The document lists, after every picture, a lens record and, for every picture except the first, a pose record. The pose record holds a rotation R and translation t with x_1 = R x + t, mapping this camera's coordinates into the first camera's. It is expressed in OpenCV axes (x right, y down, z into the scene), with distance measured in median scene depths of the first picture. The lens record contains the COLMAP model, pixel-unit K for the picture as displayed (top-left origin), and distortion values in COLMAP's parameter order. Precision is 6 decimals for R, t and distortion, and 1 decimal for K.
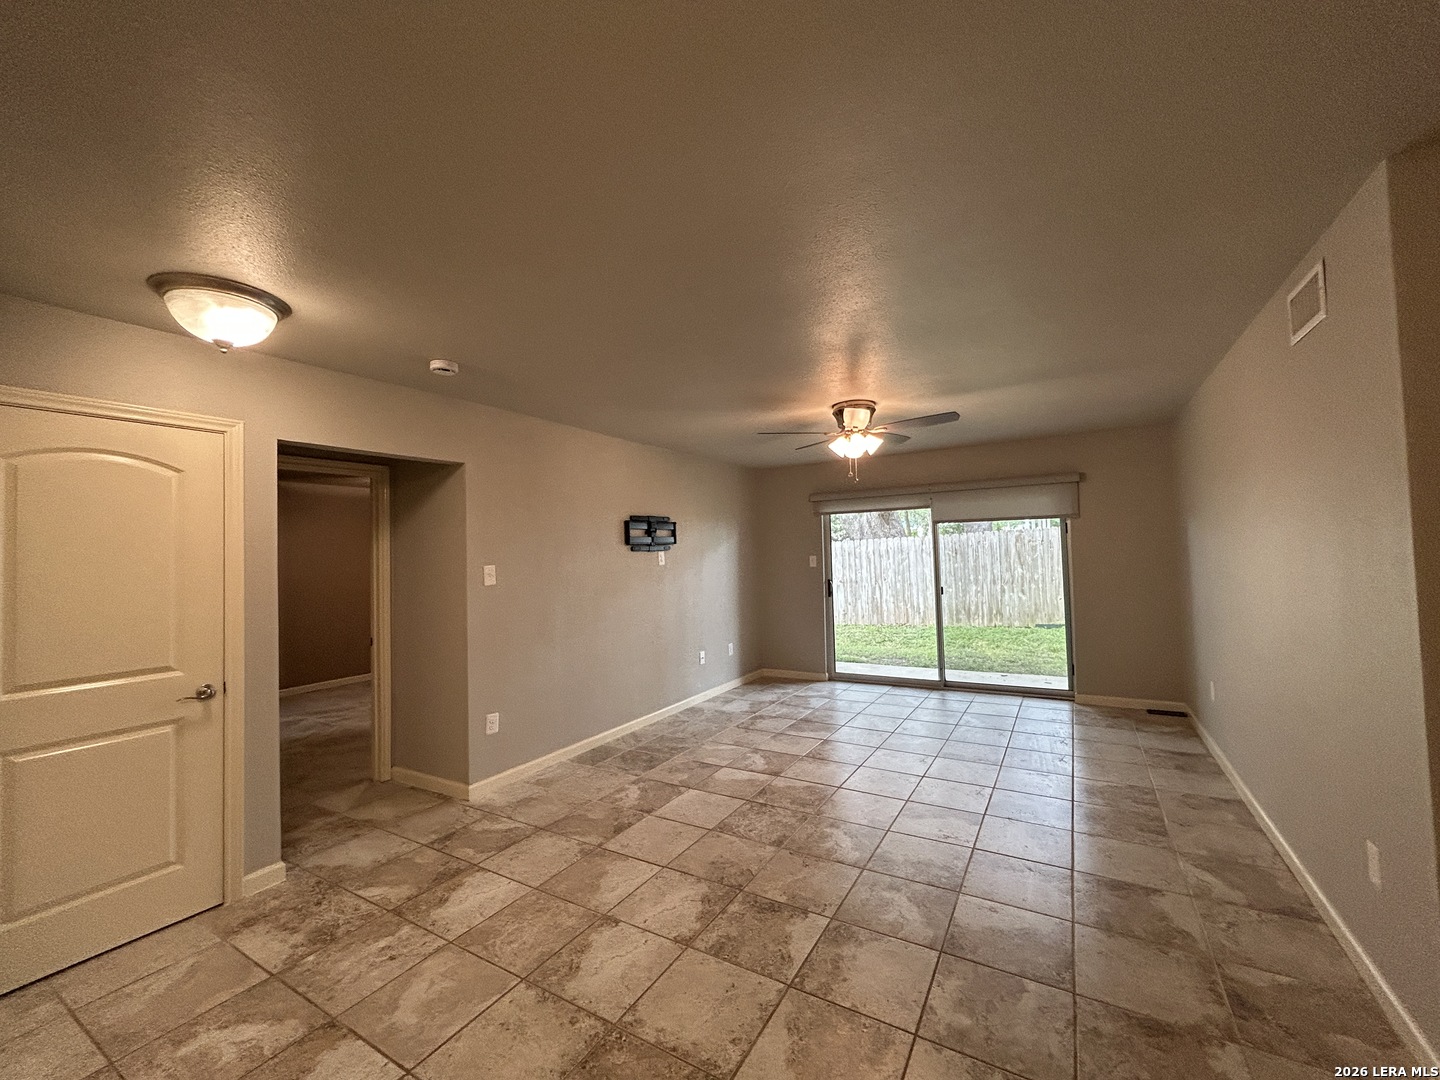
lens RADIAL K [[580.4, 0, 723.1], [0, 580.4, 535.6], [0, 0, 1]] dist [-0.003208, 0.001924]
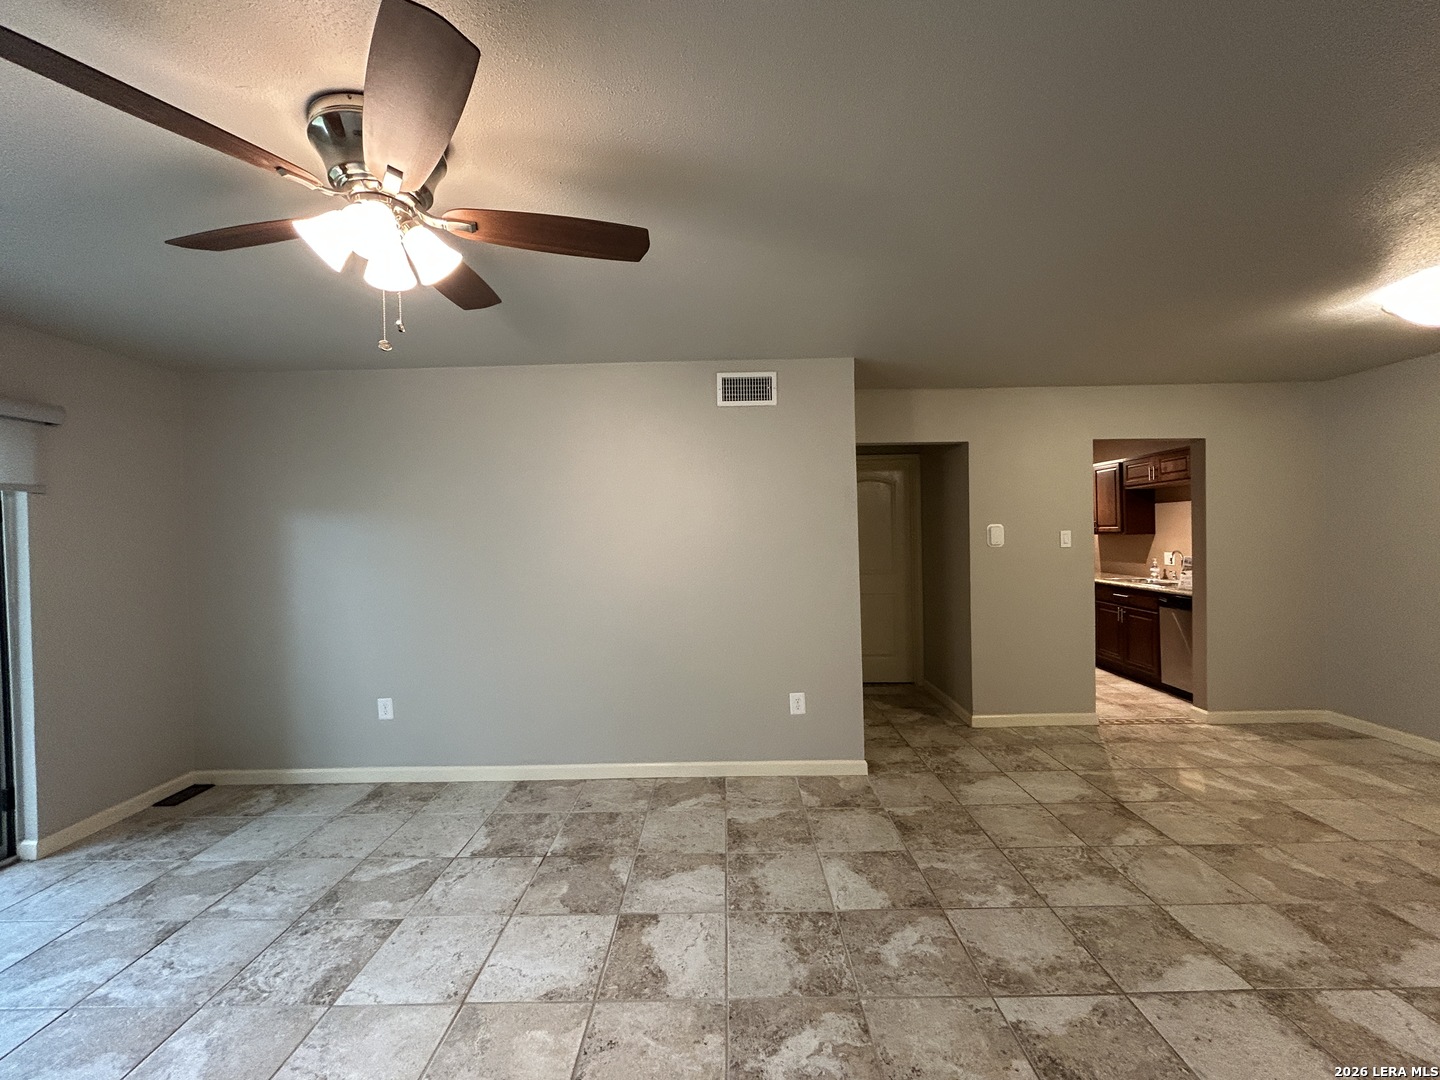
lens RADIAL K [[580.4, 0, 723.5], [0, 580.4, 537.9], [0, 0, 1]] dist [-0.003208, 0.001924]
pose [[-0.509754, 0.030100, 0.859793, -0.195934], [0.006460, 0.999494, -0.031161, 0.040129], [-0.860296, -0.010330, -0.509691, 1.058199]]
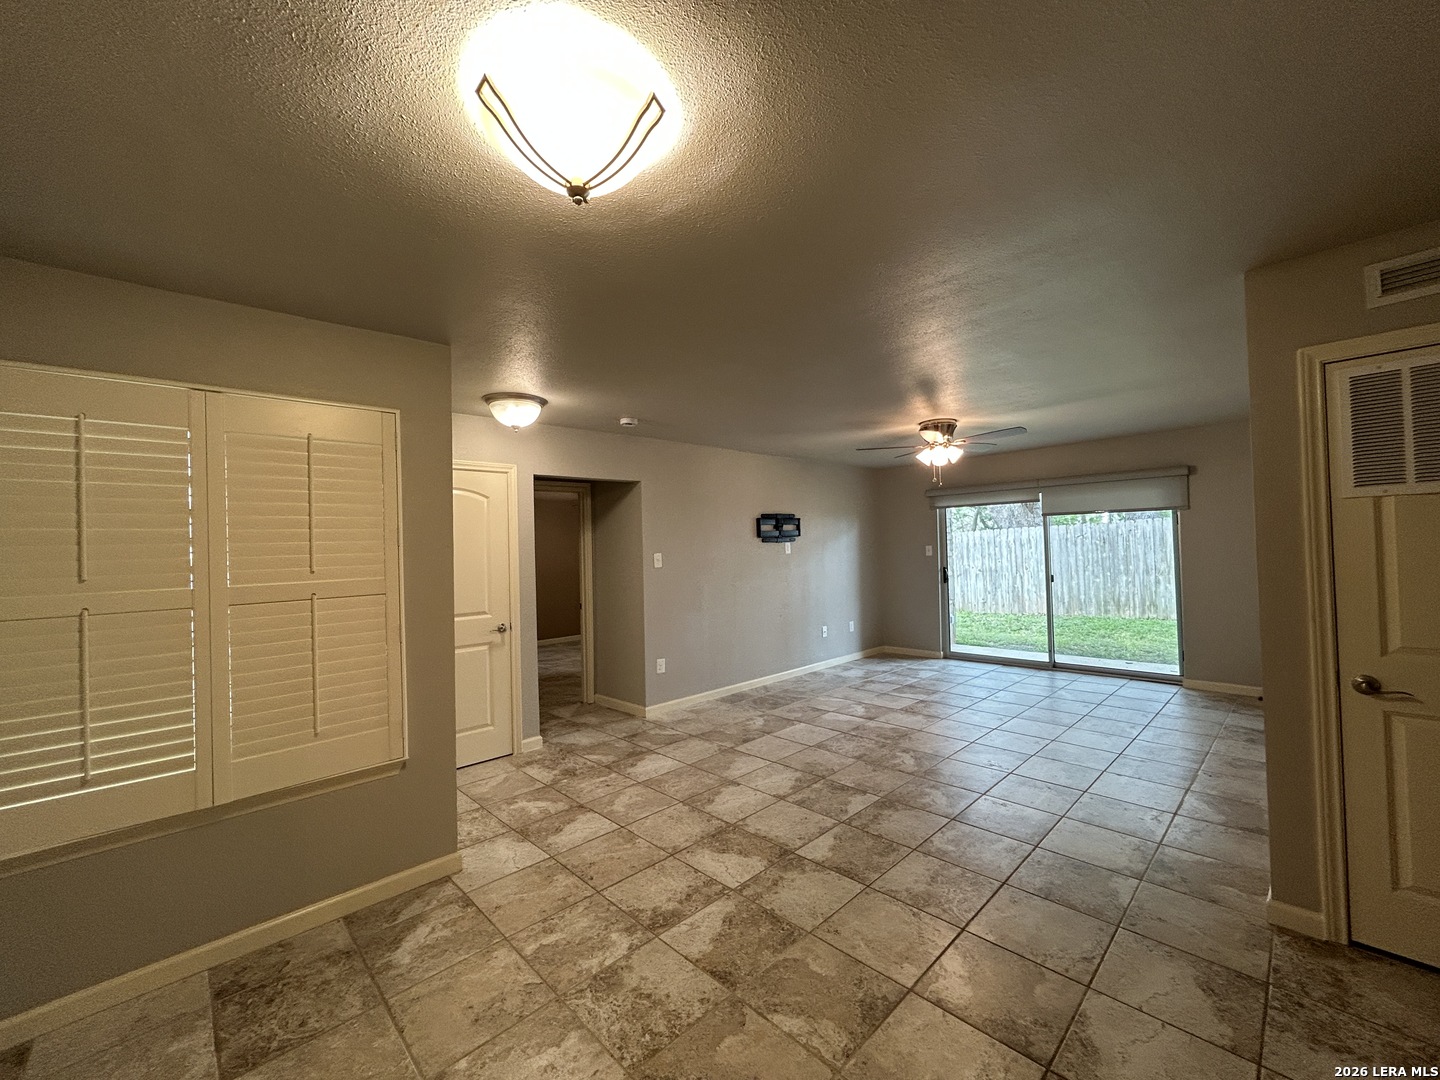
lens RADIAL K [[580.4, 0, 724.5], [0, 580.4, 534.6], [0, 0, 1]] dist [-0.003208, 0.001924]
pose [[0.966335, -0.003734, -0.257261, 0.112355], [0.008673, 0.999799, 0.018068, -0.017522], [0.257142, -0.019691, 0.966173, -0.306110]]
